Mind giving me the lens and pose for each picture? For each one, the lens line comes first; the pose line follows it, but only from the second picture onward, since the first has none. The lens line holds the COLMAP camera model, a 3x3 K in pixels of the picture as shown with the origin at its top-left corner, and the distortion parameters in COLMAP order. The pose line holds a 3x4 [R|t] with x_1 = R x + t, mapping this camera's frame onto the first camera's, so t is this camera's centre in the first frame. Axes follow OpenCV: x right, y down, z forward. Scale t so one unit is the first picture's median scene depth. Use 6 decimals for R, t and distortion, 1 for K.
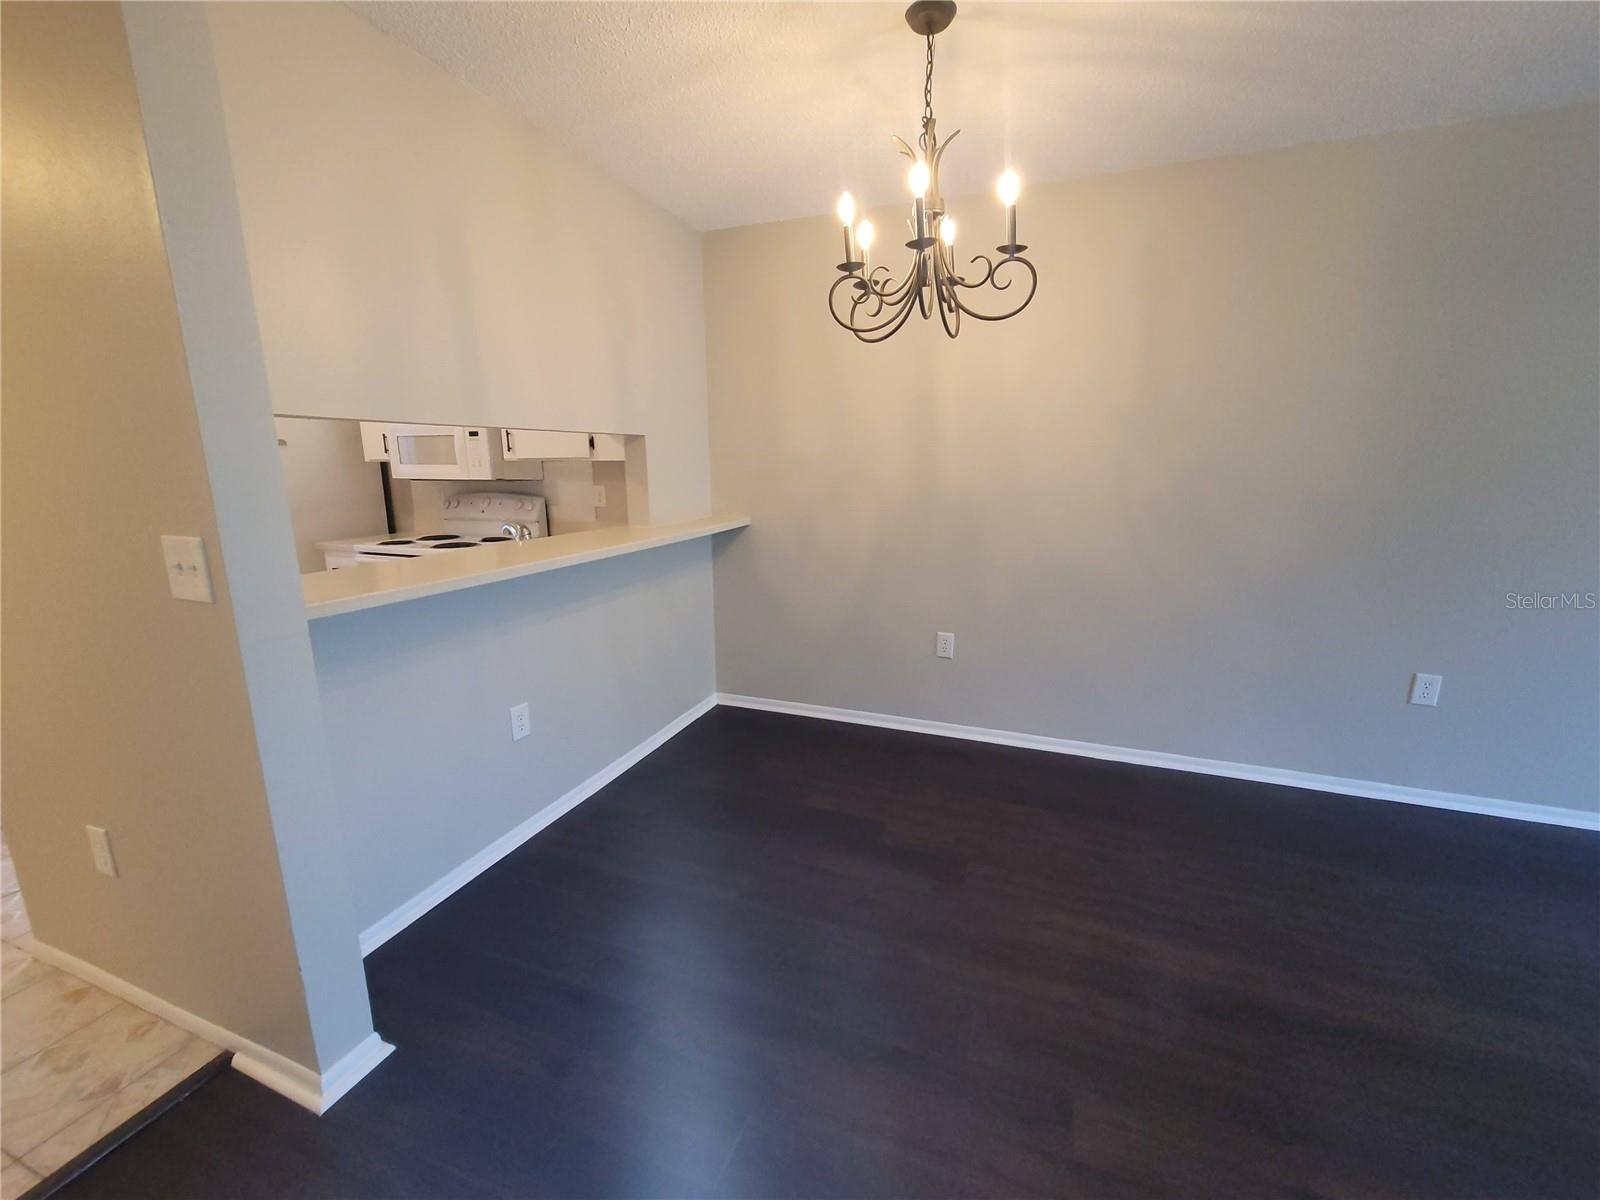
lens RADIAL K [[652.6, 0, 800.0], [0, 652.6, 600.0], [0, 0, 1]] dist [0.019096, 0.000069]
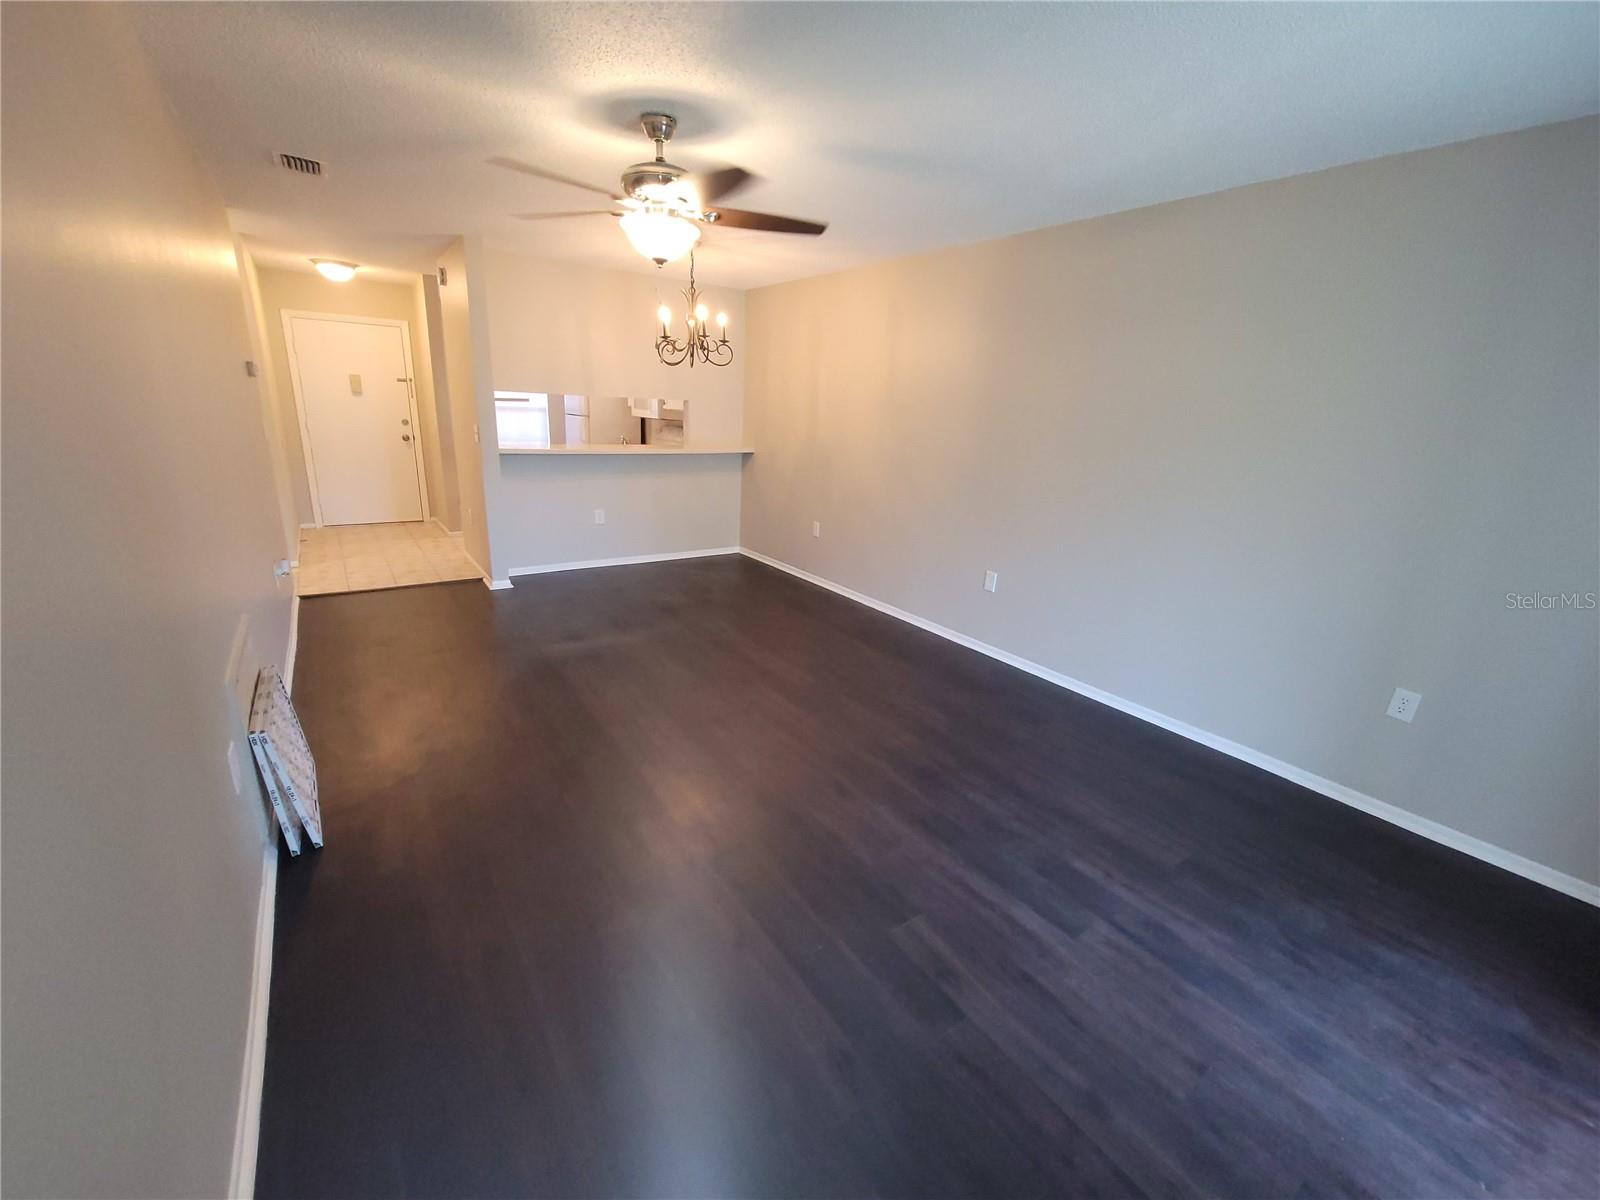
lens RADIAL K [[651.8, 0, 805.0], [0, 651.8, 599.7], [0, 0, 1]] dist [-0.000611, 0.000044]
pose [[0.844494, 0.214387, -0.490783, 0.981533], [-0.183543, 0.976742, 0.110844, 0.058874], [0.503132, -0.003527, 0.864202, -0.467455]]
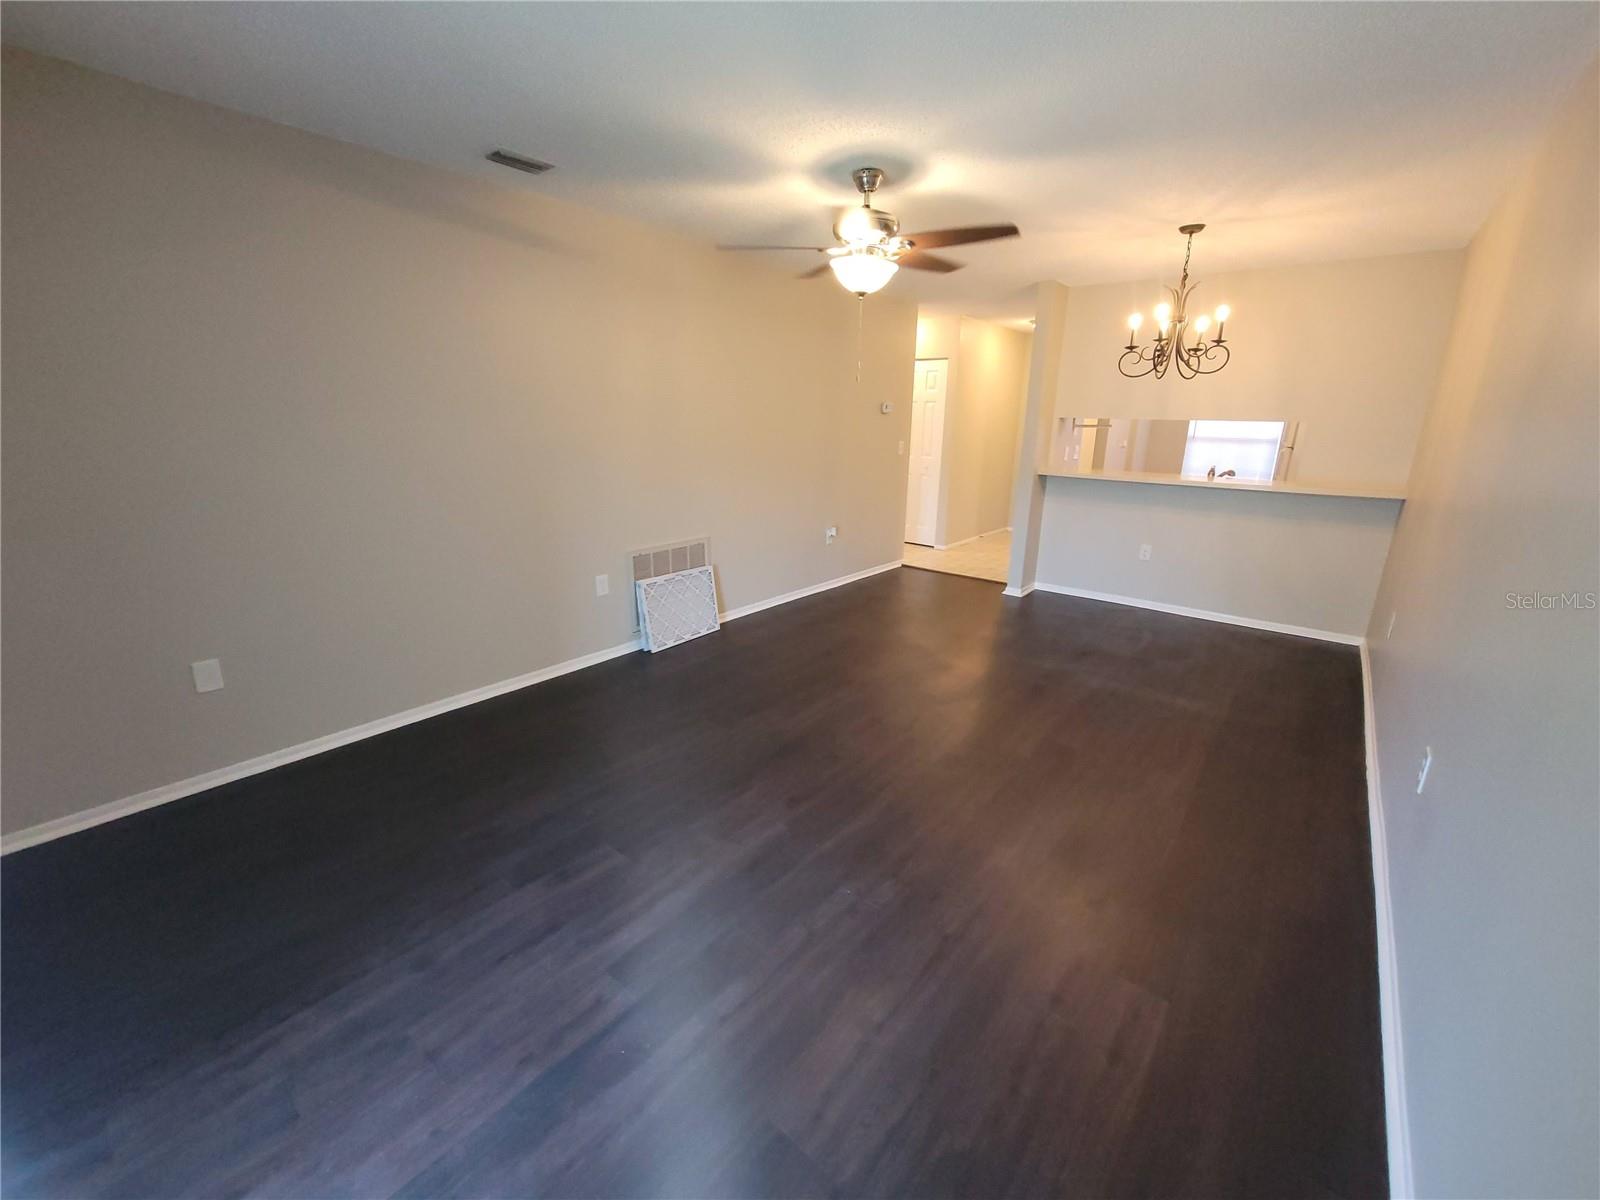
lens RADIAL K [[651.8, 0, 805.0], [0, 651.8, 599.7], [0, 0, 1]] dist [-0.000611, 0.000044]
pose [[-0.288529, 0.280419, -0.915487, 1.301194], [-0.217641, 0.911913, 0.347917, -0.113001], [0.932407, 0.299632, -0.202083, 0.280450]]
